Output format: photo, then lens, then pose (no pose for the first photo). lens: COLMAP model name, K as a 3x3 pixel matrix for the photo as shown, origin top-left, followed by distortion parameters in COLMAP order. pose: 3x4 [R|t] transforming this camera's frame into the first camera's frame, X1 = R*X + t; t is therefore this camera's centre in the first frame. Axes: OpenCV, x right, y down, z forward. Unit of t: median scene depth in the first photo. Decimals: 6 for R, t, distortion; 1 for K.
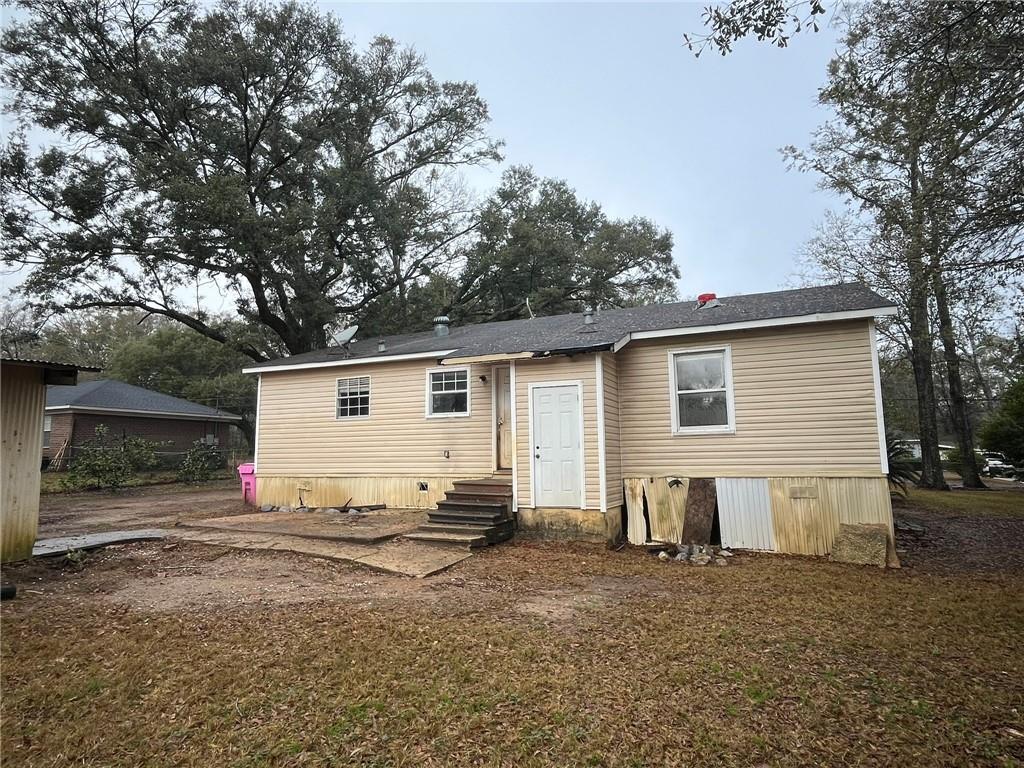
lens RADIAL K [[592.9, 0, 511.3], [0, 592.9, 385.6], [0, 0, 1]] dist [-0.025727, -0.000489]
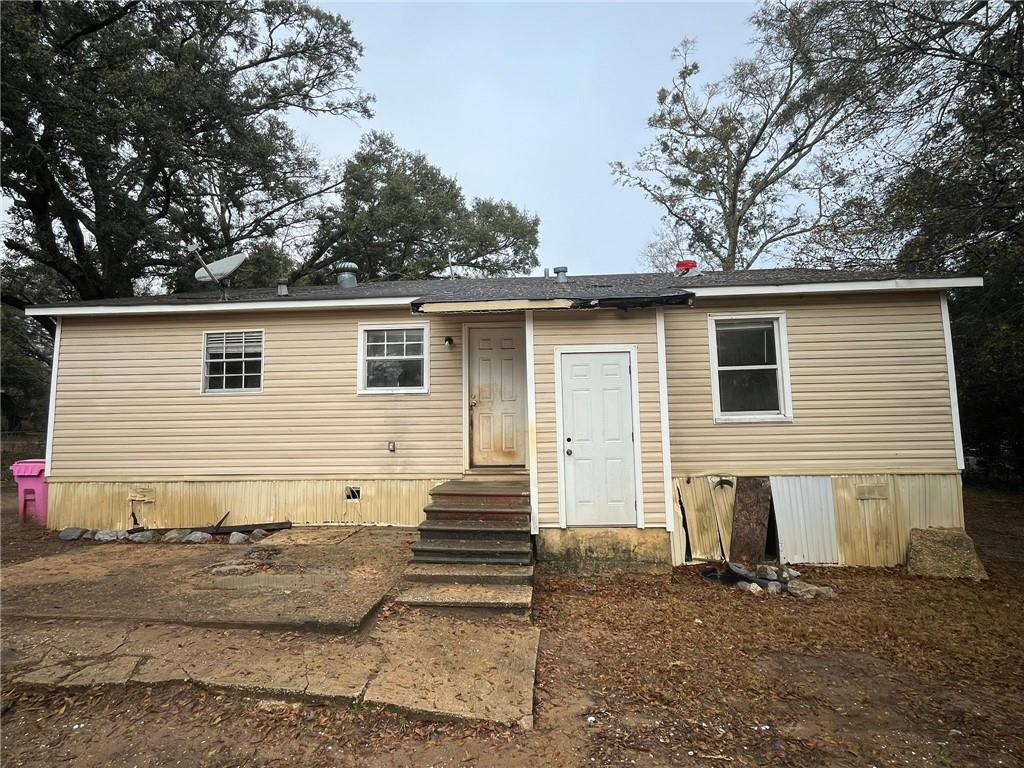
lens RADIAL K [[534.1, 0, 512.9], [0, 534.1, 379.1], [0, 0, 1]] dist [-0.014515, 0.001705]
pose [[0.941084, 0.032078, 0.336647, -0.188642], [-0.037370, 0.999259, 0.009250, 0.025247], [-0.336101, -0.021285, 0.941585, 0.360549]]
